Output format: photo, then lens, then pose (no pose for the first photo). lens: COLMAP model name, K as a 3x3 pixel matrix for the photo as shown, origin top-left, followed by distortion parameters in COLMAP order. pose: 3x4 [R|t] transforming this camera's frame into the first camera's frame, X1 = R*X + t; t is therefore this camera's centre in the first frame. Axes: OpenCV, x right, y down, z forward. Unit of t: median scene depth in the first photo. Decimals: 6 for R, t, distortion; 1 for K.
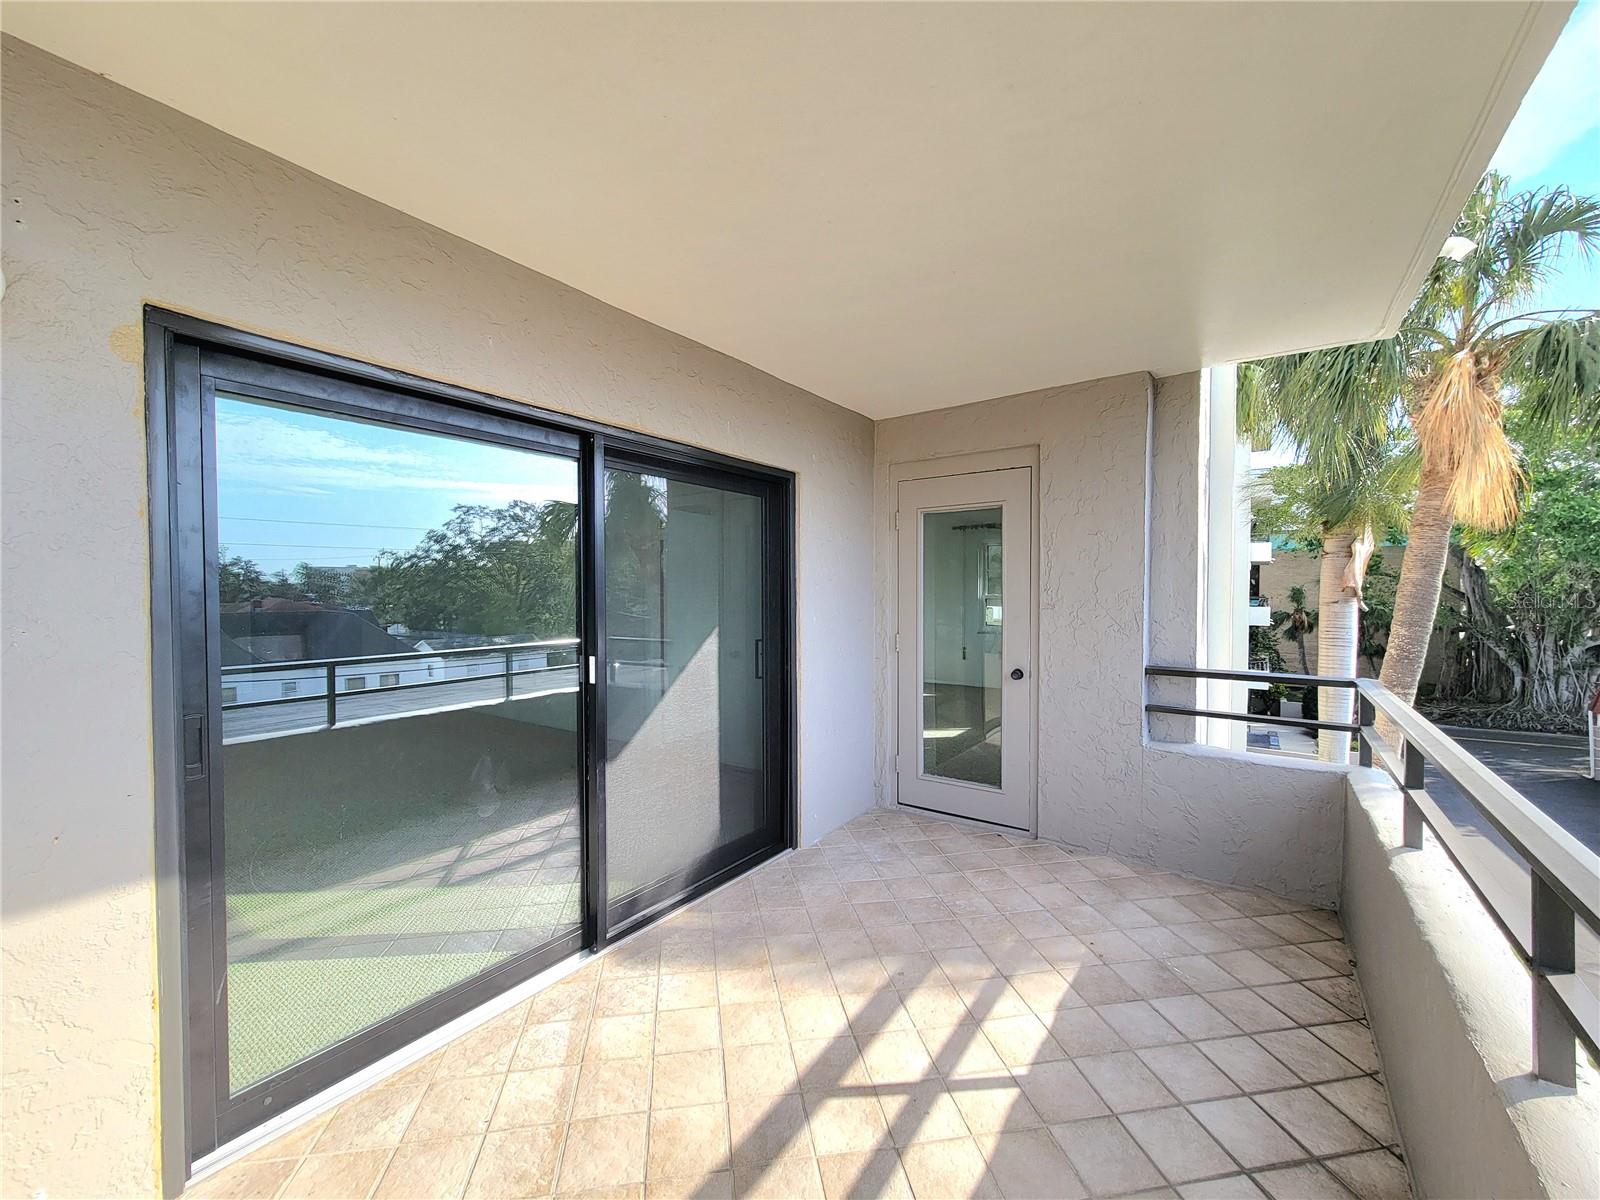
lens RADIAL K [[649.5, 0, 797.9], [0, 649.5, 600.7], [0, 0, 1]] dist [0.001521, -0.000651]
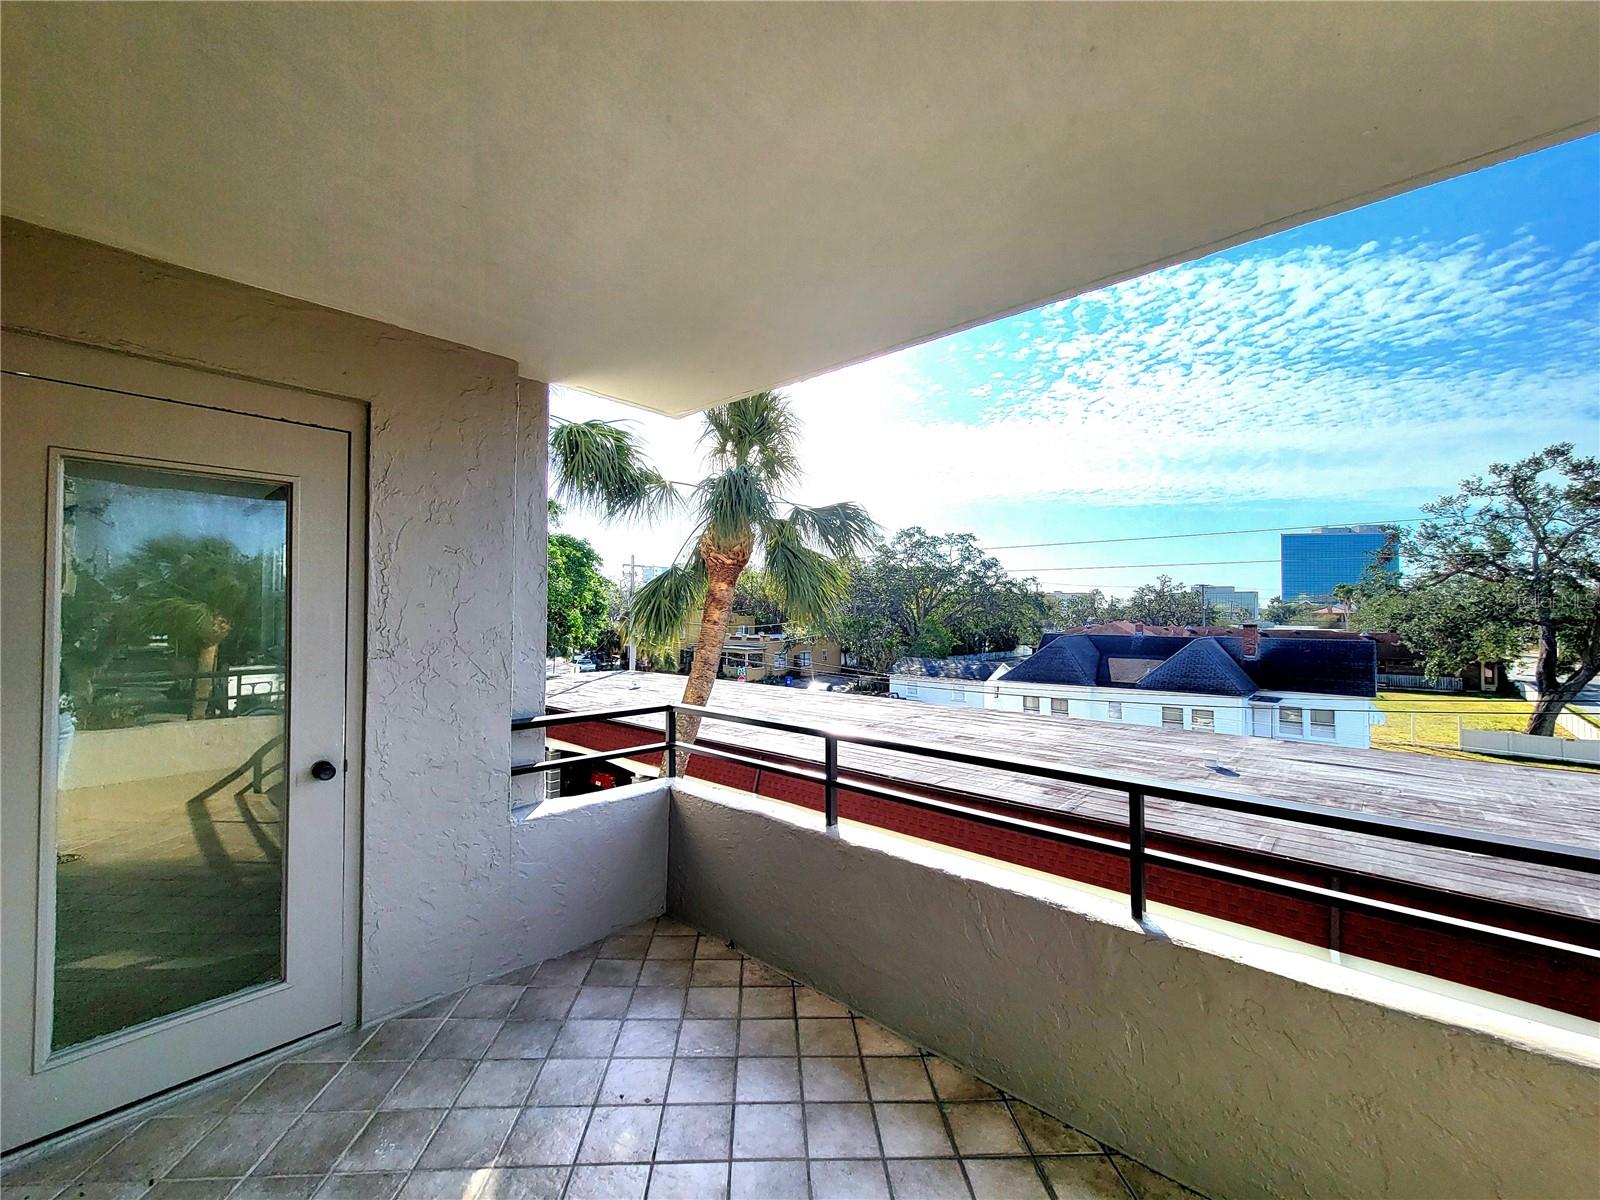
lens RADIAL K [[649.5, 0, 800.9], [0, 649.5, 598.4], [0, 0, 1]] dist [0.001521, -0.000651]
pose [[0.119501, 0.026667, 0.992476, -0.238737], [0.011853, 0.999530, -0.028284, -0.026741], [-0.992763, 0.015143, 0.119129, 0.561710]]
